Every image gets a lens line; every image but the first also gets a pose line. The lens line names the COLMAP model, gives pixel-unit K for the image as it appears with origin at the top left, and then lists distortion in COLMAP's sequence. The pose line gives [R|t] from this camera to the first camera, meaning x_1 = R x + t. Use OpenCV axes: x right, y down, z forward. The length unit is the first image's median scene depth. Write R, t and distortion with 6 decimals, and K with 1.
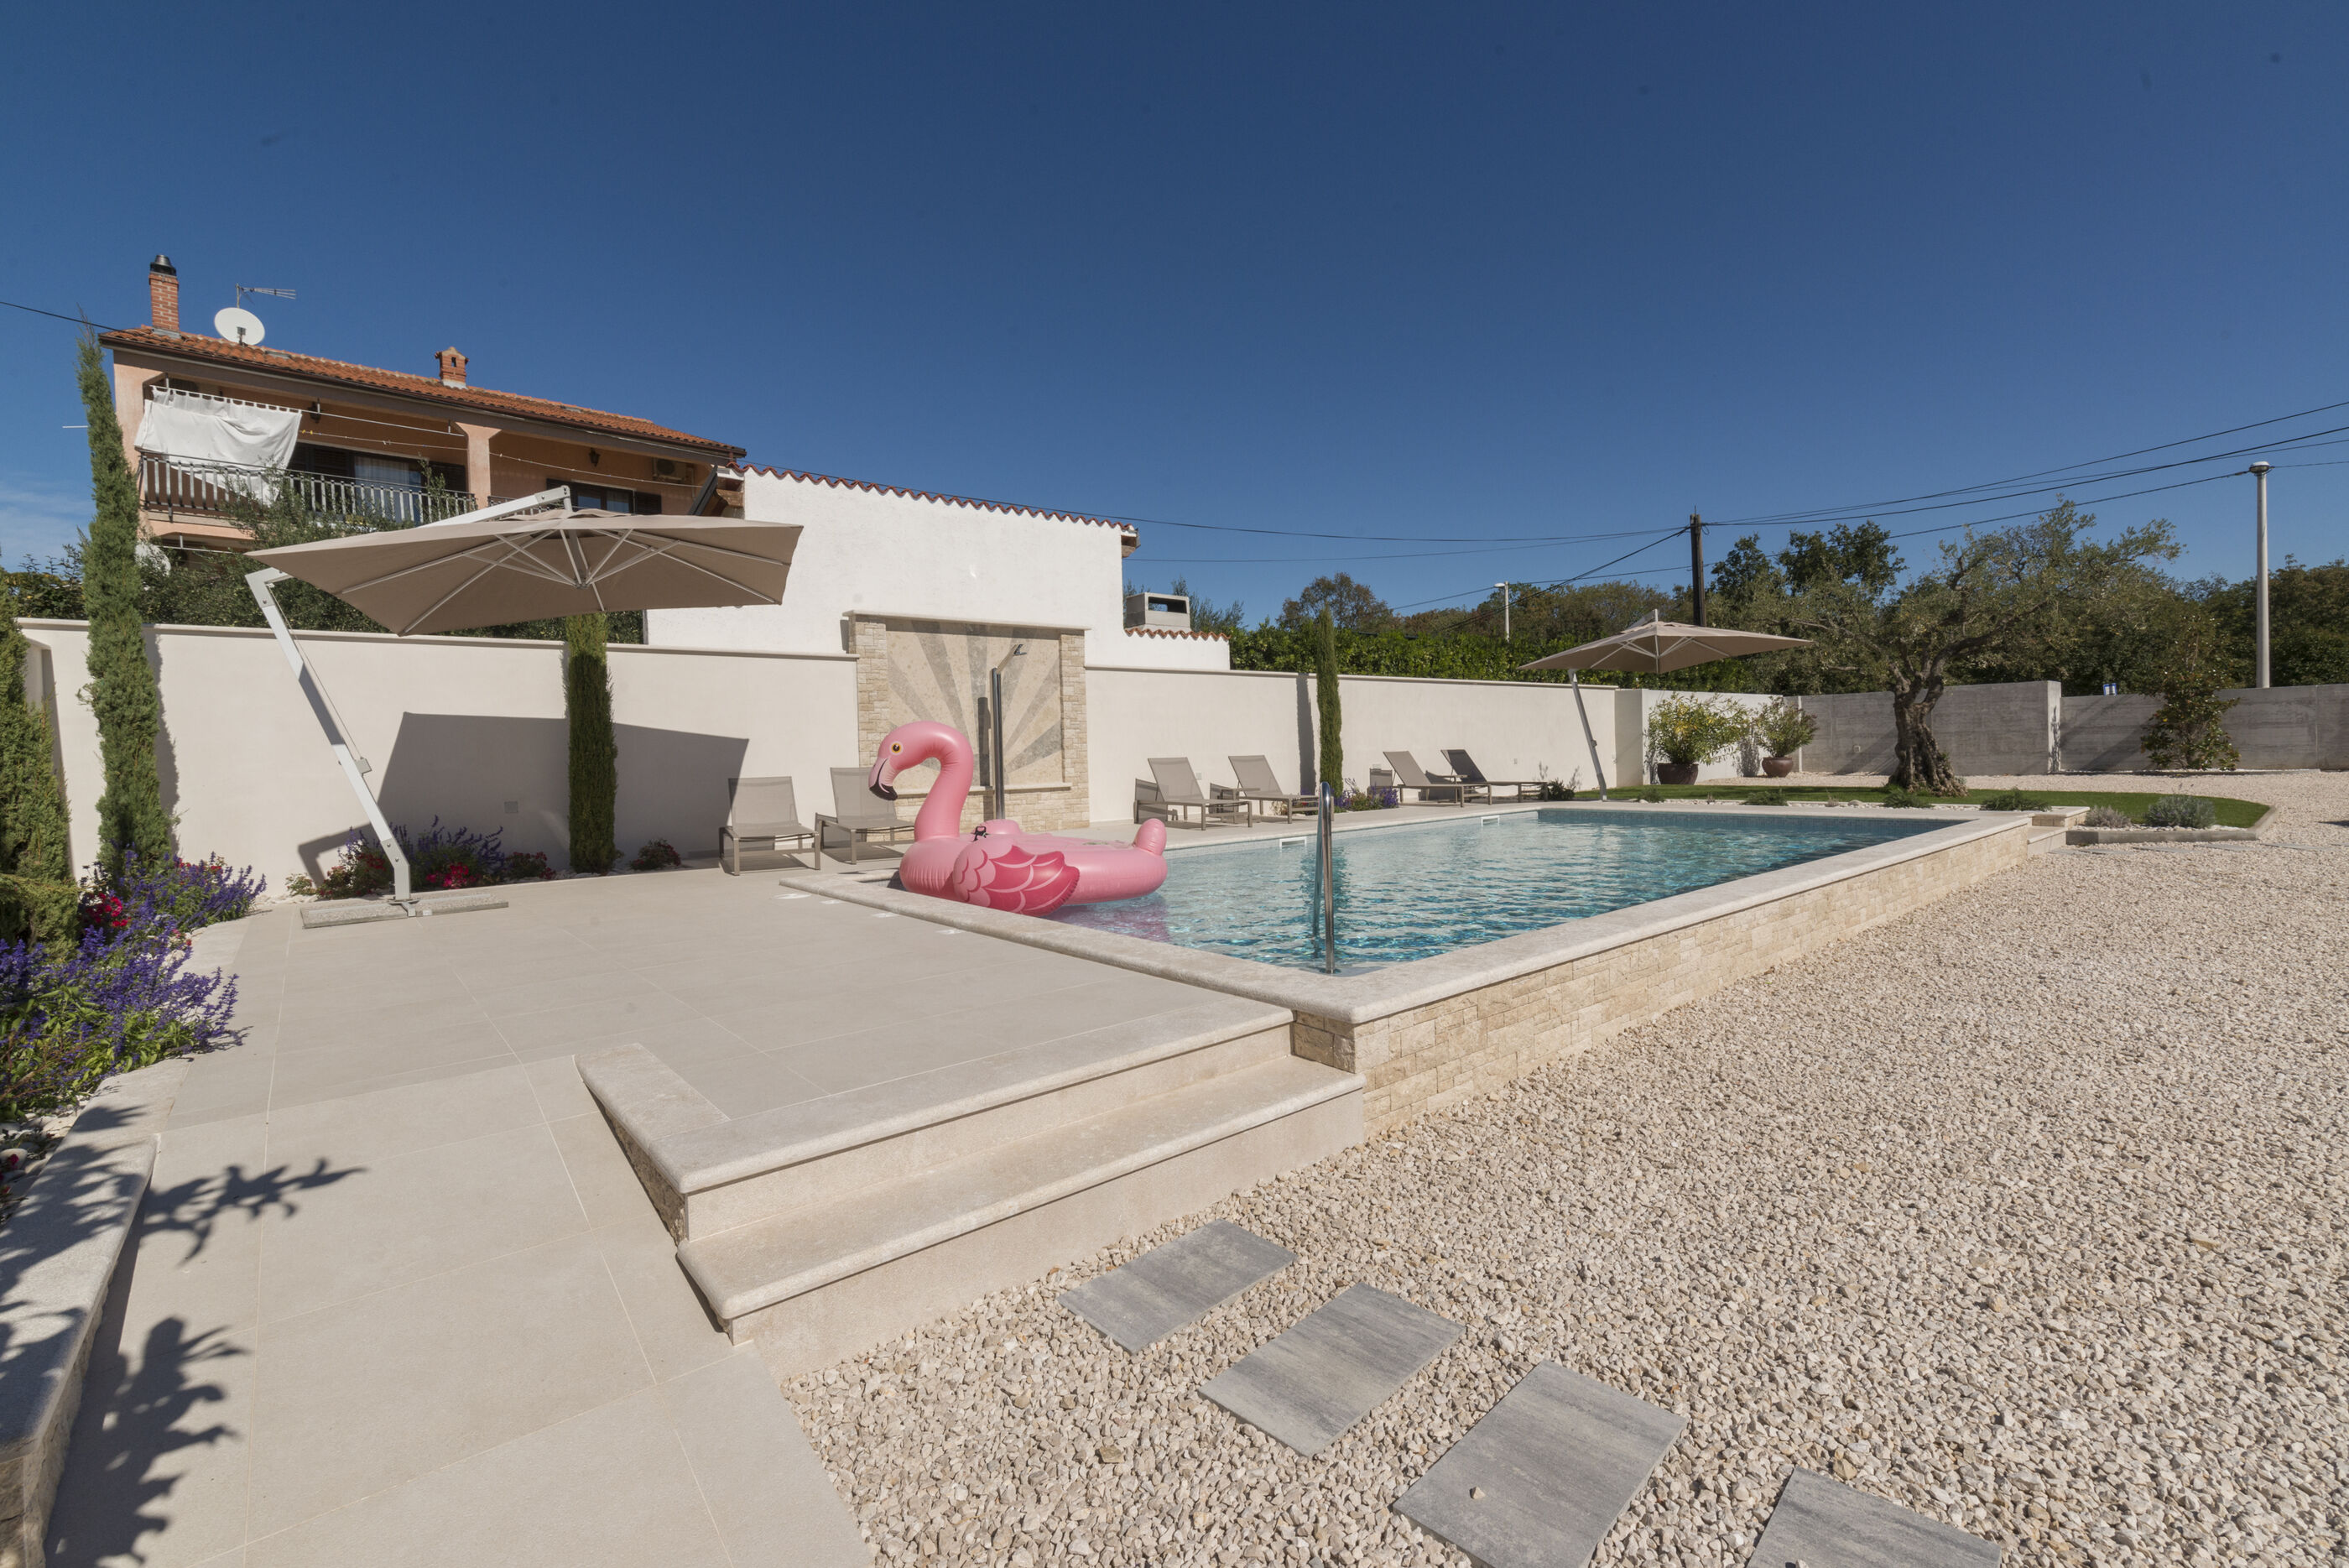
lens RADIAL K [[1028.8, 0, 1226.0], [0, 1028.8, 751.8], [0, 0, 1]] dist [0.000260, 0.000014]
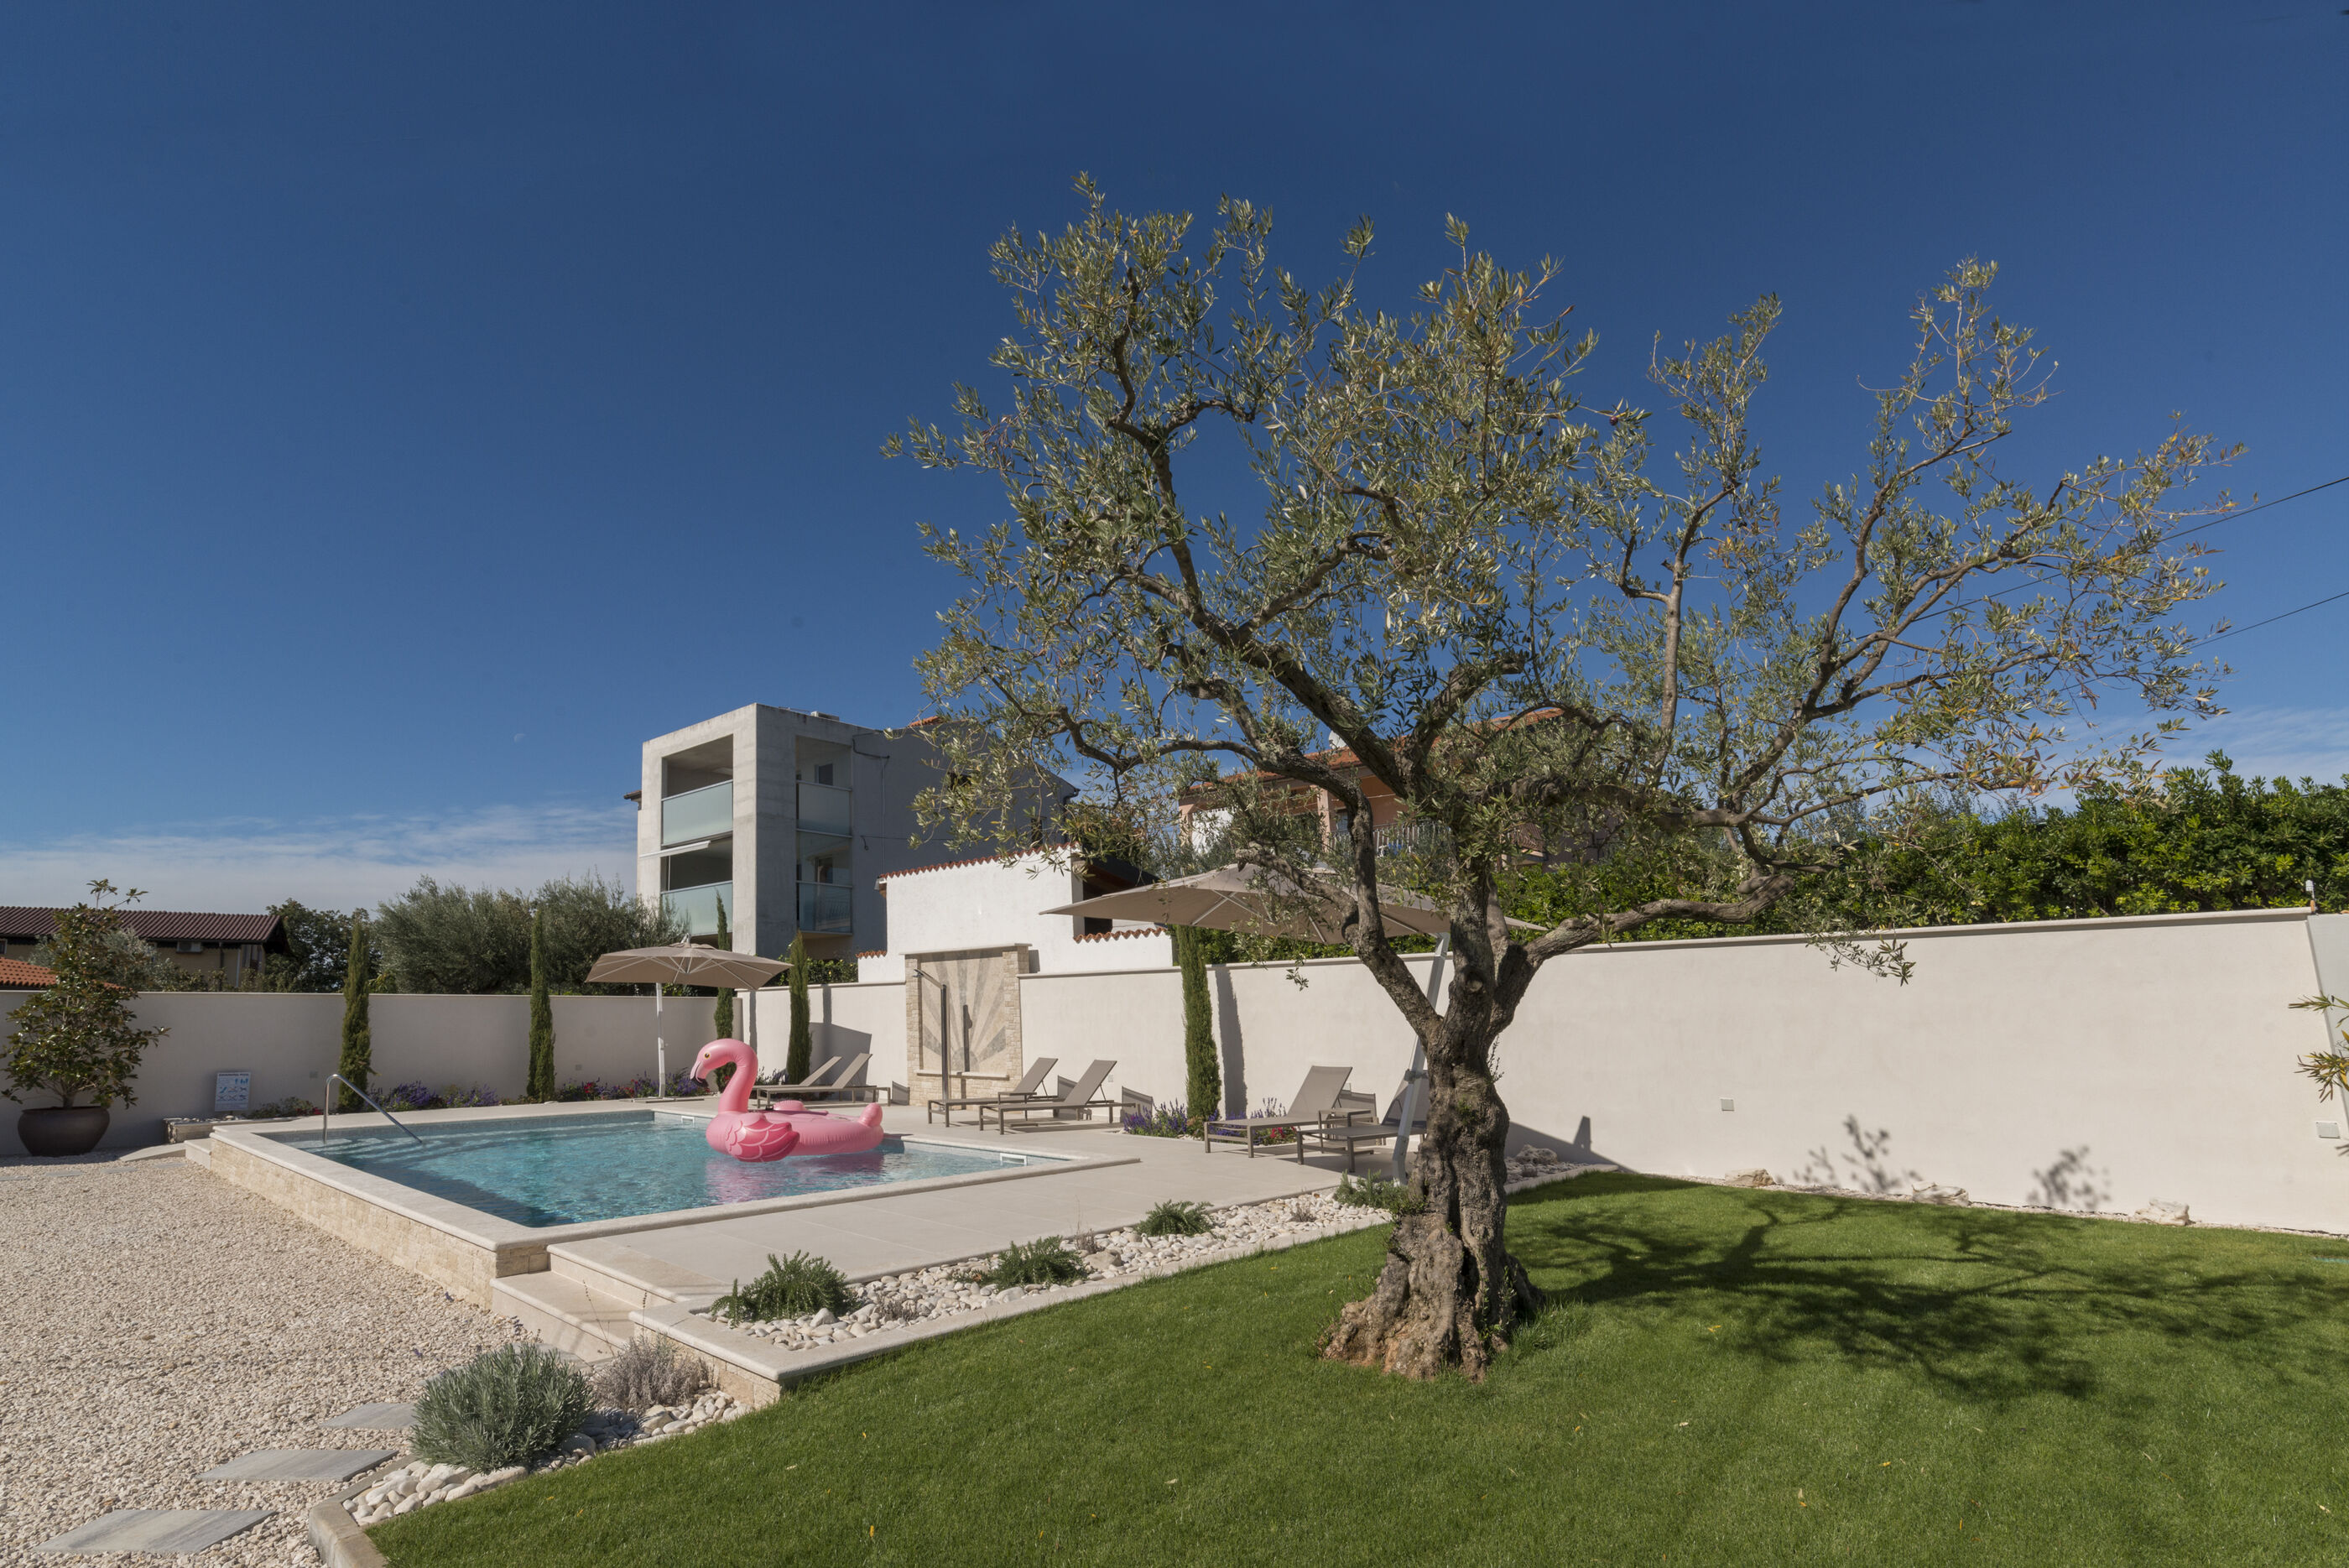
lens RADIAL K [[1114.6, 0, 1119.3], [0, 1114.6, 904.6], [0, 0, 1]] dist [0.003755, 0.000182]
pose [[0.061508, -0.077951, -0.995058, 1.182783], [0.000631, 0.996948, -0.078060, -0.066935], [0.998106, 0.004173, 0.061370, 1.063914]]
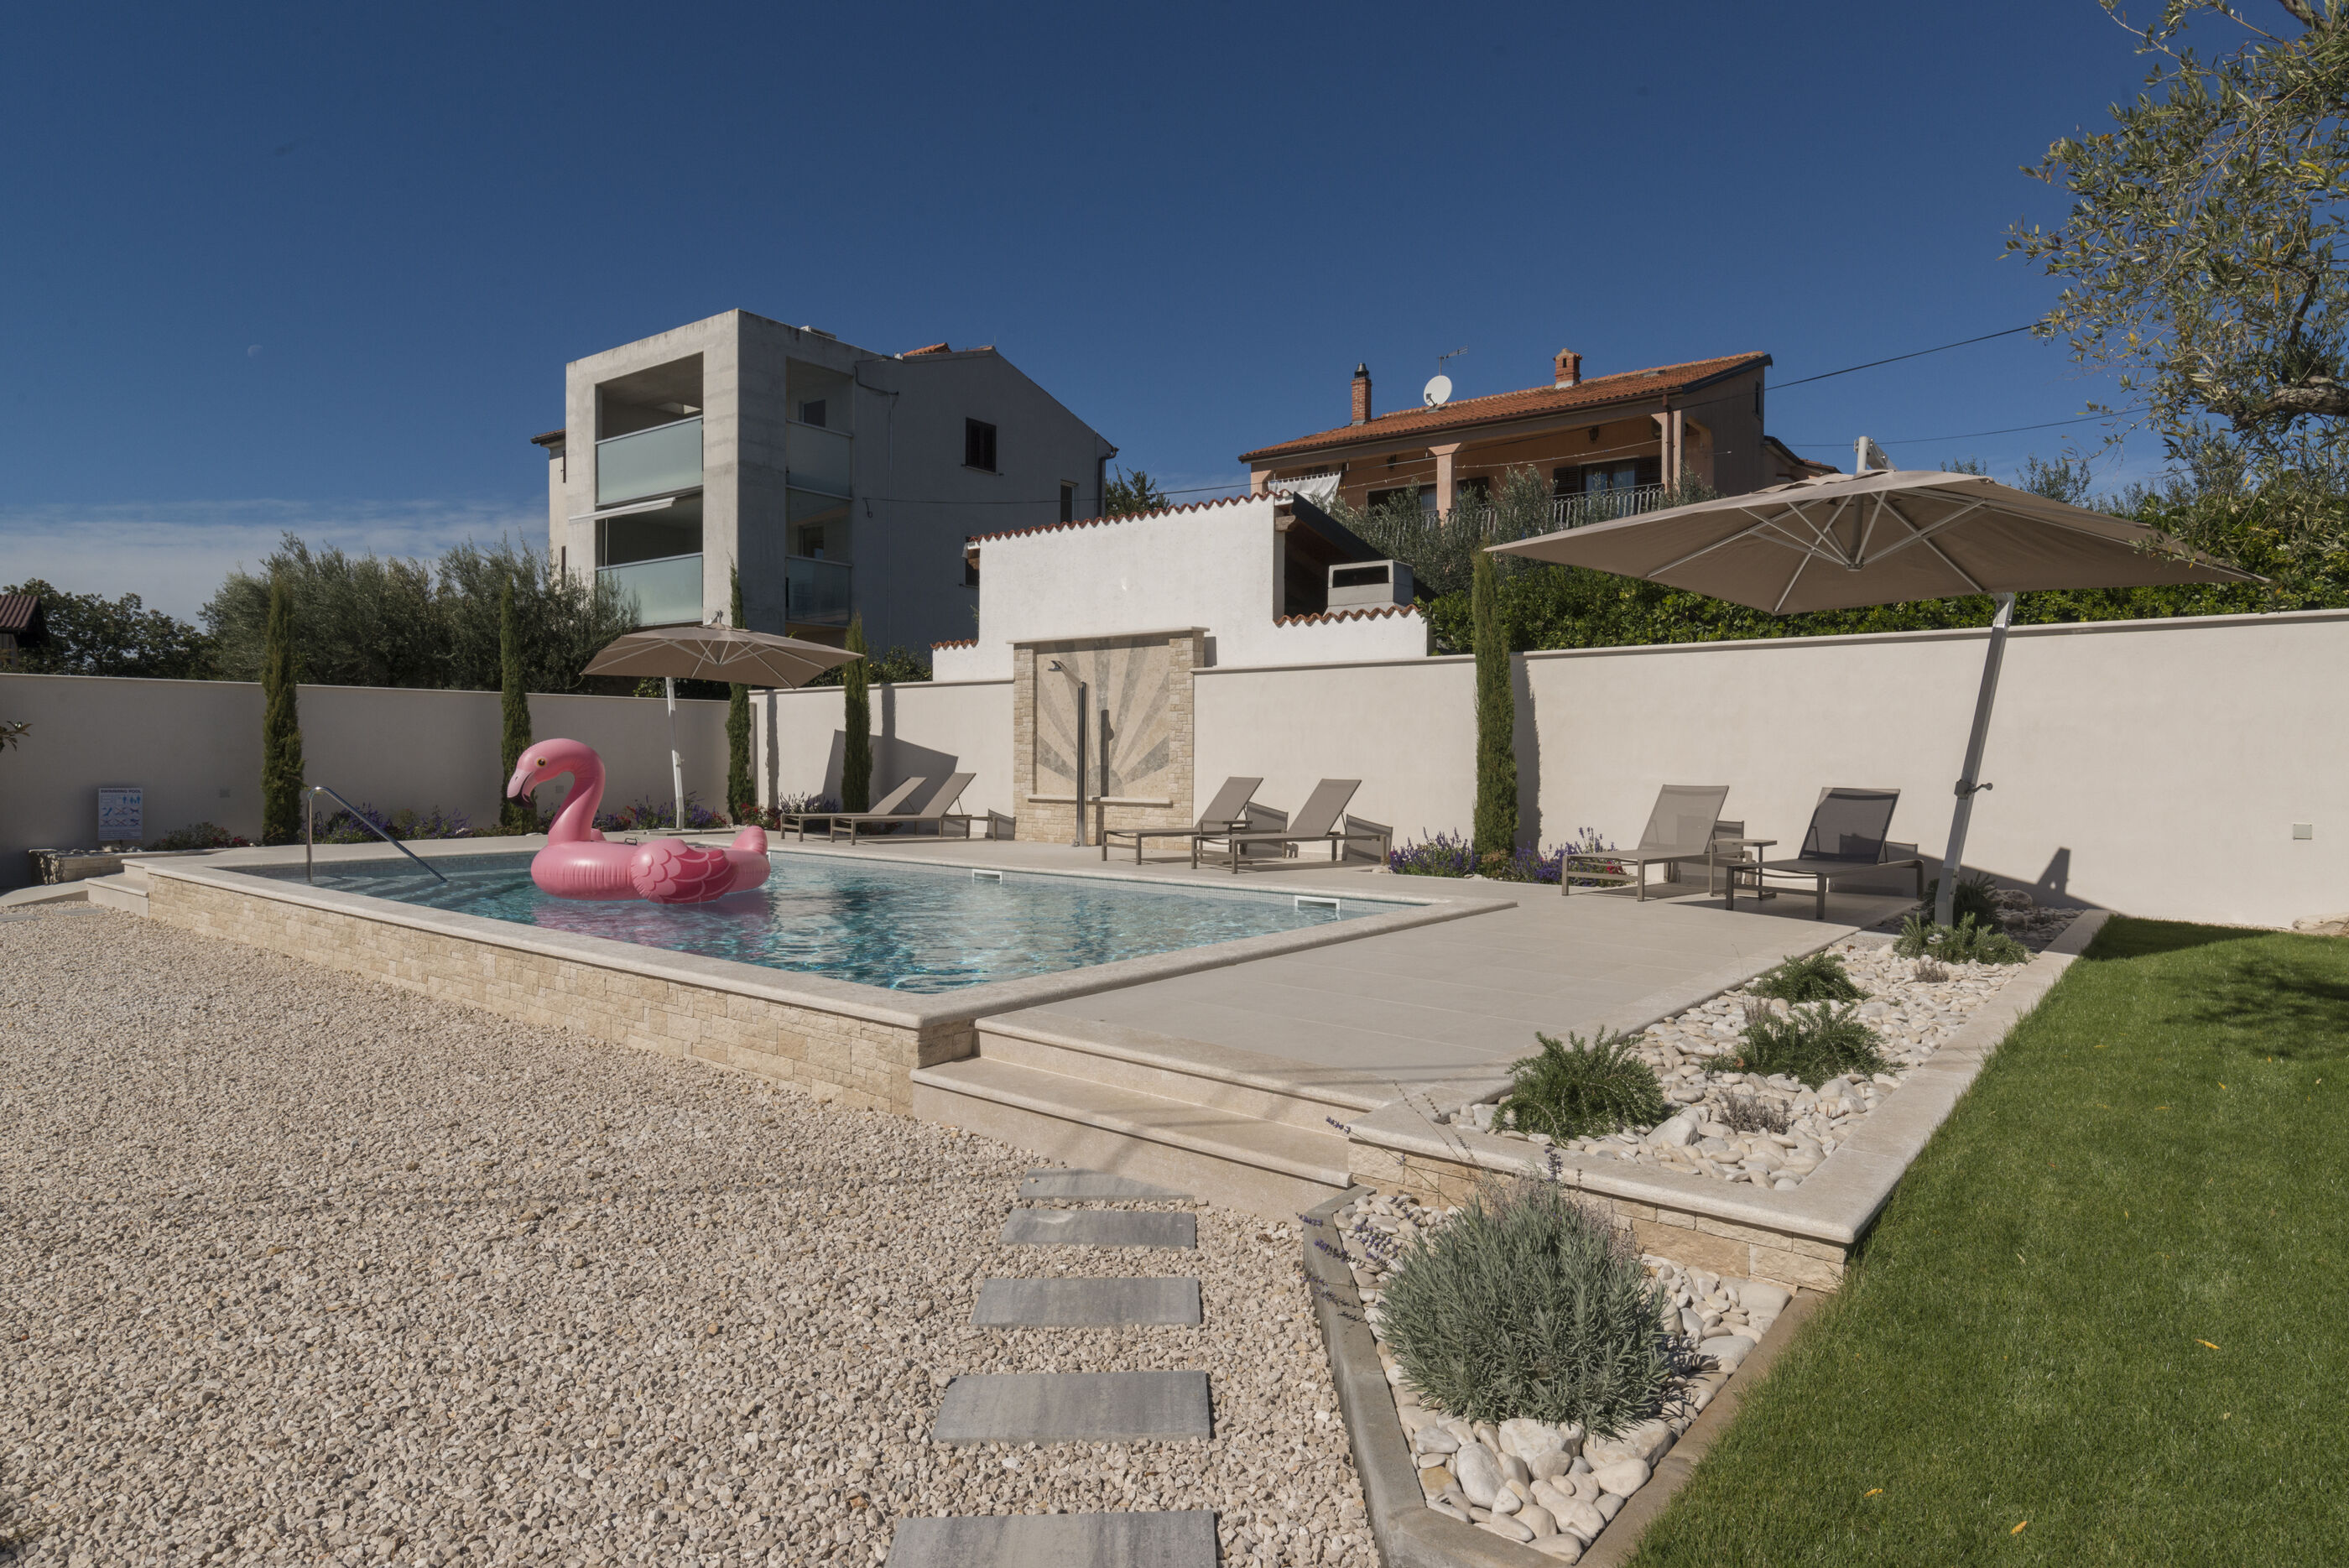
lens RADIAL K [[1347.2, 0, 1174.5], [0, 1347.2, 784.0], [0, 0, 1]] dist [0.002610, 0.001041]
pose [[0.135407, 0.049257, -0.989565, 1.054098], [-0.009943, 0.998781, 0.048355, -0.042764], [0.990740, 0.003292, 0.135732, 0.848106]]
